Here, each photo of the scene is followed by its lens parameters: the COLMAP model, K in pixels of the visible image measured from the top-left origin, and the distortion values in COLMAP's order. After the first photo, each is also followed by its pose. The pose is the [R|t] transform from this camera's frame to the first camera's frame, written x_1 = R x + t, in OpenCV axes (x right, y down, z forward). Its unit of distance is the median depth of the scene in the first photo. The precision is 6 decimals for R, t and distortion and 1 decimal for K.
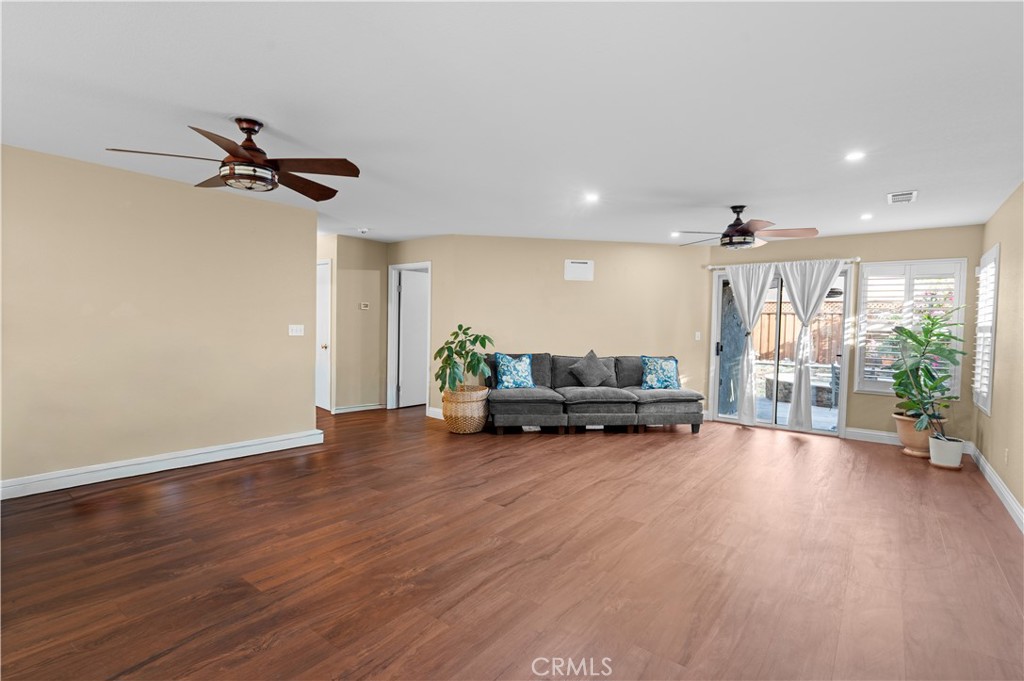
lens RADIAL K [[472.3, 0, 517.7], [0, 472.3, 343.1], [0, 0, 1]] dist [-0.004558, 0.000070]
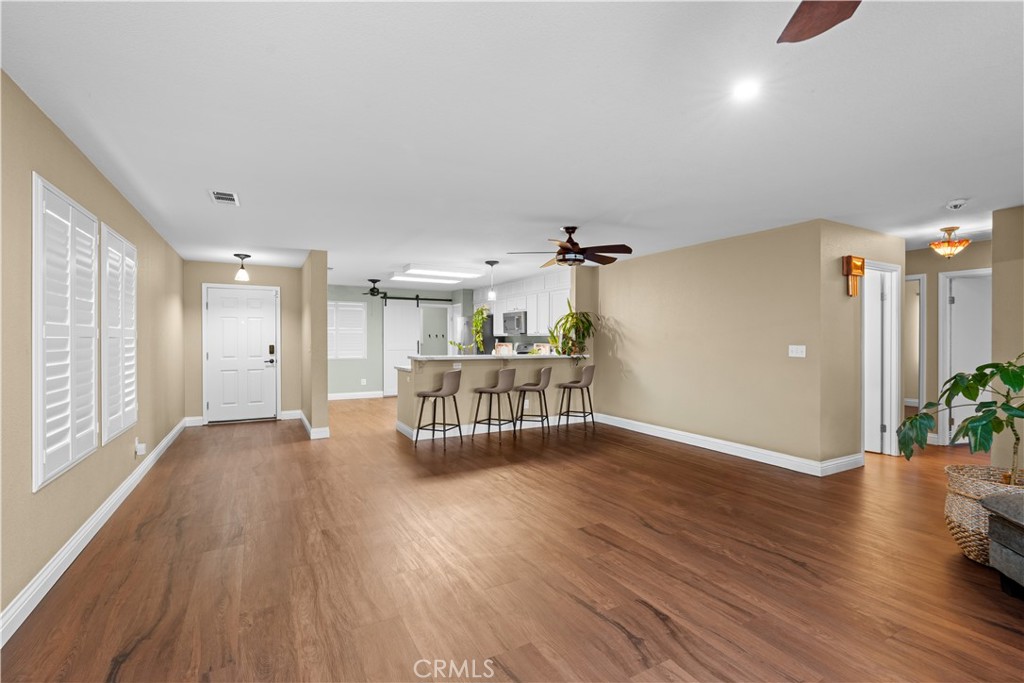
lens RADIAL K [[461.1, 0, 522.3], [0, 461.1, 345.5], [0, 0, 1]] dist [-0.006041, 0.000827]
pose [[-0.376560, -0.006049, -0.926372, 0.517115], [-0.045704, 0.998882, 0.012056, -0.020964], [0.925264, 0.046878, -0.376416, 0.711163]]
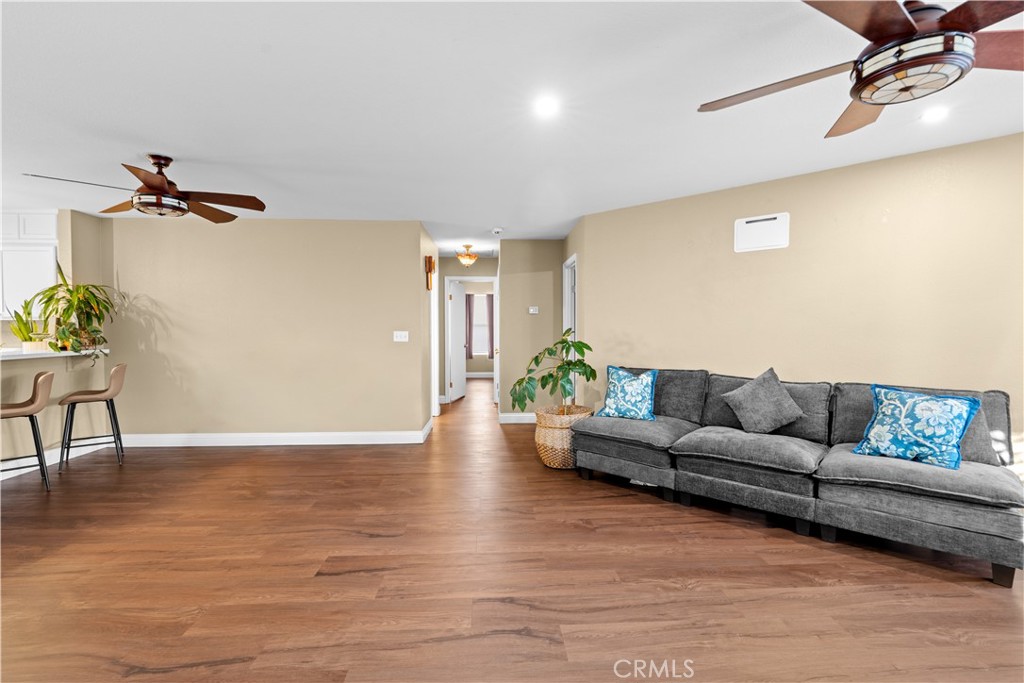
lens RADIAL K [[461.1, 0, 517.6], [0, 461.1, 341.5], [0, 0, 1]] dist [-0.006041, 0.000827]
pose [[0.657589, 0.003602, -0.753369, 0.412417], [-0.015795, 0.999835, -0.009007, -0.008811], [0.753212, 0.017823, 0.657537, 0.439697]]
